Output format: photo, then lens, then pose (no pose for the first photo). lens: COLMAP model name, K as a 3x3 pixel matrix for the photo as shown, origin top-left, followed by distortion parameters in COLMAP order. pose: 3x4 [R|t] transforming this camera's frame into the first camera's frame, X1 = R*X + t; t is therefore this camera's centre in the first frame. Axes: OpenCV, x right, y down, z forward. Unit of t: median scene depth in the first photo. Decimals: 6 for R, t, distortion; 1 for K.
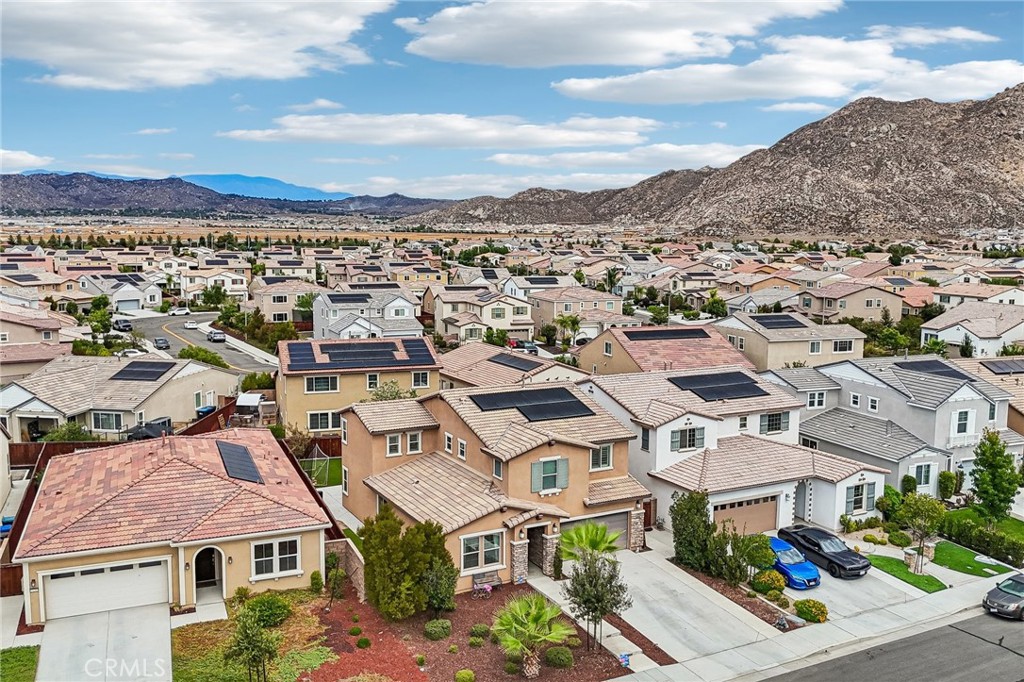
lens RADIAL K [[896.0, 0, 507.3], [0, 896.0, 326.2], [0, 0, 1]] dist [0.076796, -0.102862]
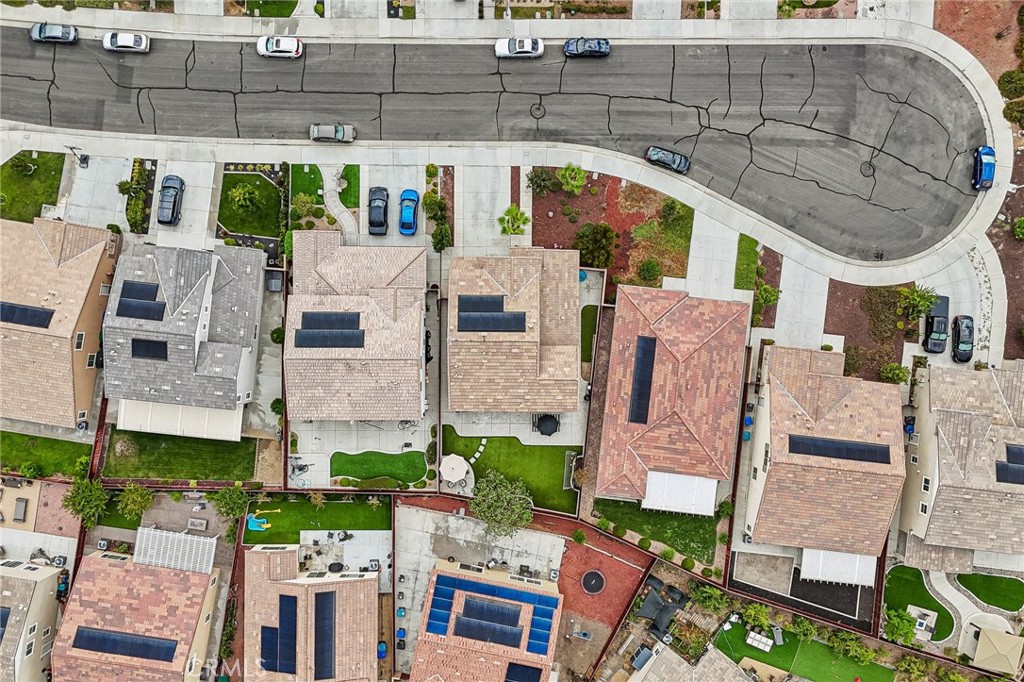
lens RADIAL K [[896.0, 0, 504.4], [0, 896.0, 315.7], [0, 0, 1]] dist [0.076796, -0.102862]
pose [[-0.877298, -0.479235, -0.026123, 0.052736], [0.036949, -0.121706, 0.991878, -1.576678], [-0.478522, 0.869207, 0.124480, 0.777595]]
